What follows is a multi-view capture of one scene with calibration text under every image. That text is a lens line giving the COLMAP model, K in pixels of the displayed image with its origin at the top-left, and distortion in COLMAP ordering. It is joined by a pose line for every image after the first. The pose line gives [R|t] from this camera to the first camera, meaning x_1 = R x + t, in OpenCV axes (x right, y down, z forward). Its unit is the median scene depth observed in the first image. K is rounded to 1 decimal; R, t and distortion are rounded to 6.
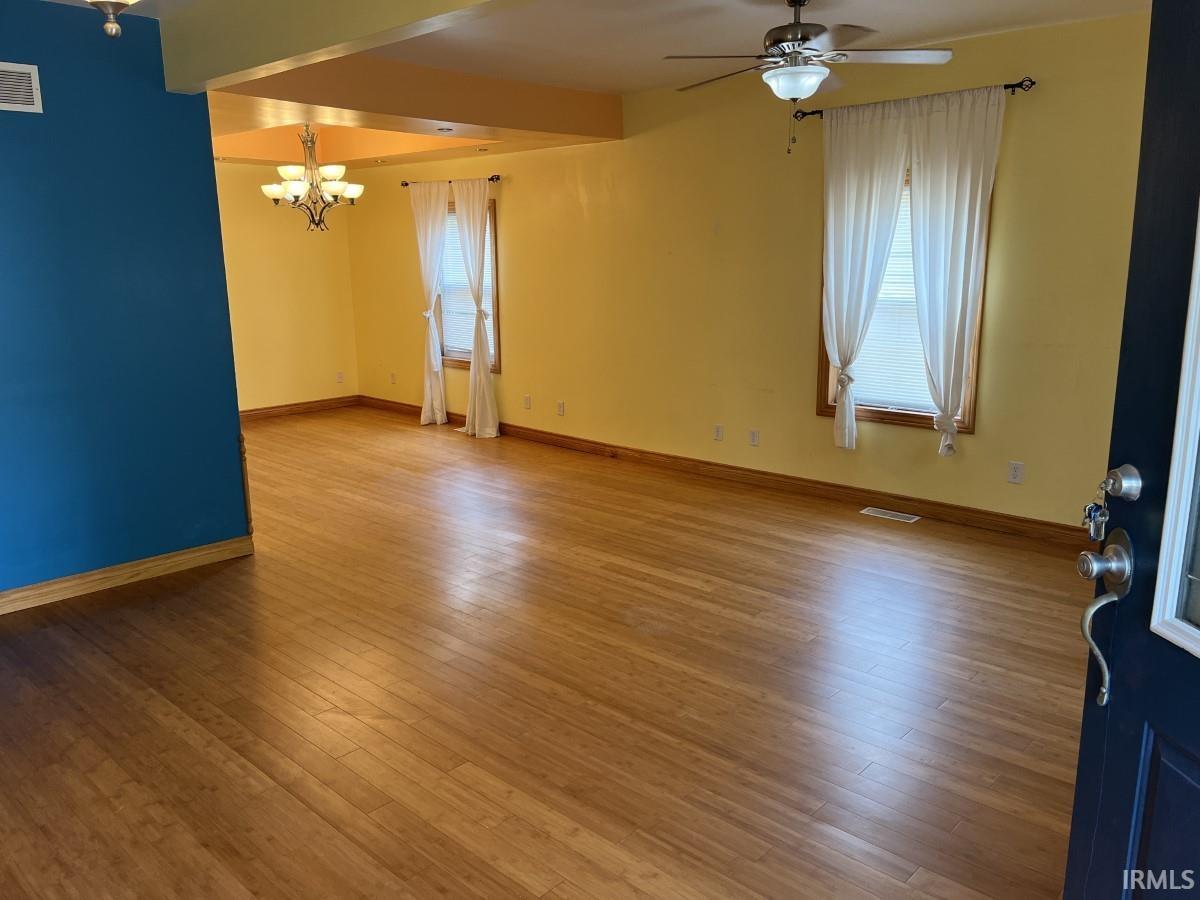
lens RADIAL K [[906.4, 0, 600.0], [0, 906.4, 450.0], [0, 0, 1]] dist [0.078158, -0.109913]
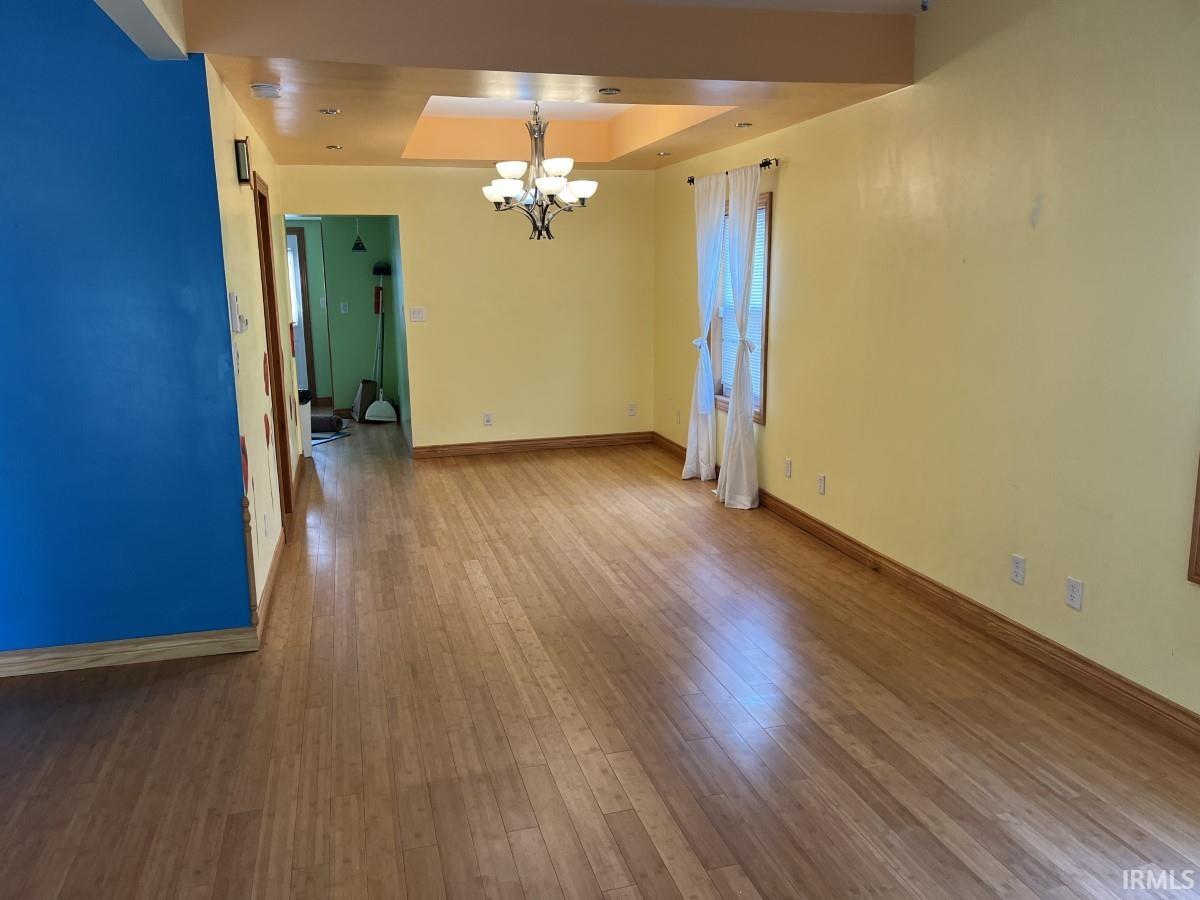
lens RADIAL K [[906.4, 0, 600.0], [0, 906.4, 450.0], [0, 0, 1]] dist [0.078158, -0.109913]
pose [[0.860678, 0.100339, -0.499165, 0.182185], [-0.107545, 0.994096, 0.014393, -0.074078], [0.497662, 0.041295, 0.866387, 0.350898]]
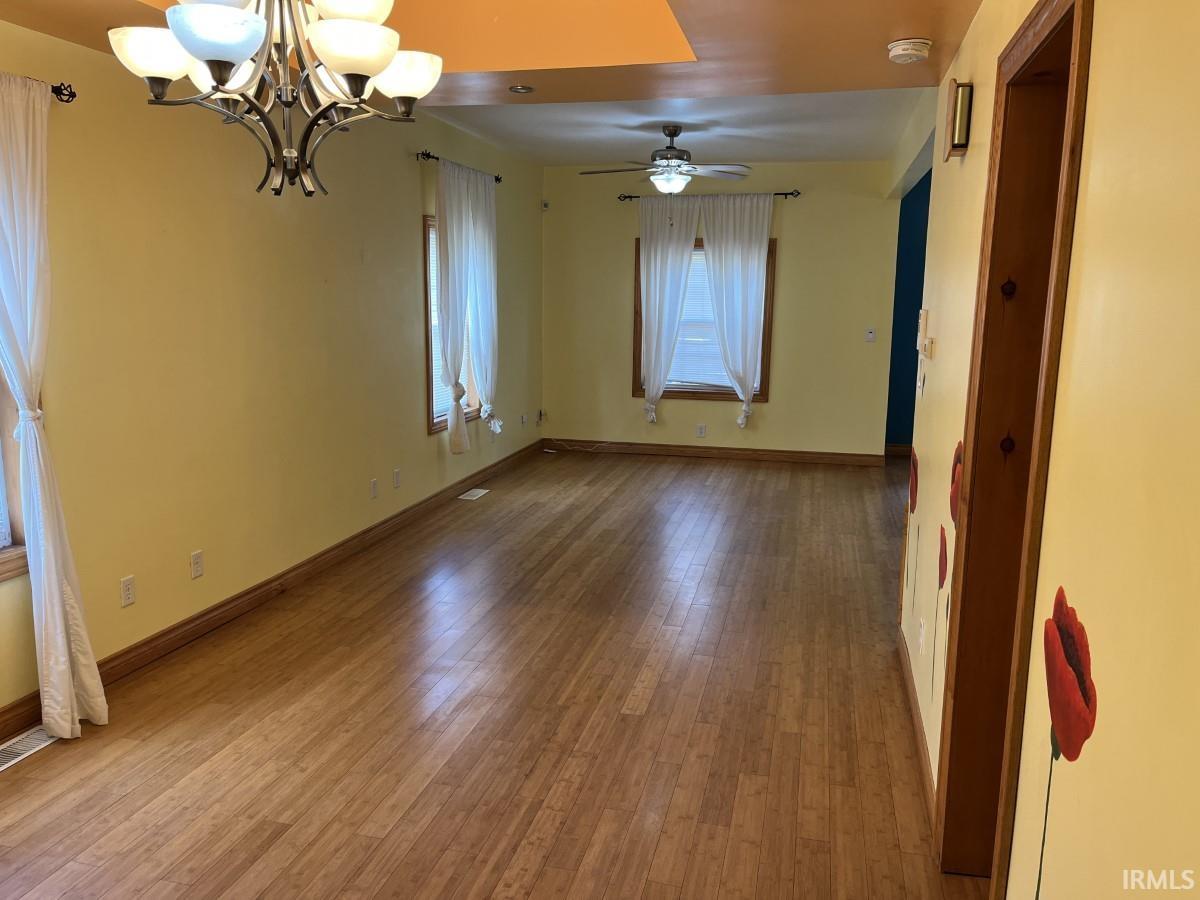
lens RADIAL K [[906.4, 0, 600.0], [0, 906.4, 450.0], [0, 0, 1]] dist [0.078158, -0.109913]
pose [[-0.502460, -0.143877, 0.852545, -0.702624], [0.174232, 0.948978, 0.262838, -0.242525], [-0.846863, 0.280607, -0.451756, 1.176700]]
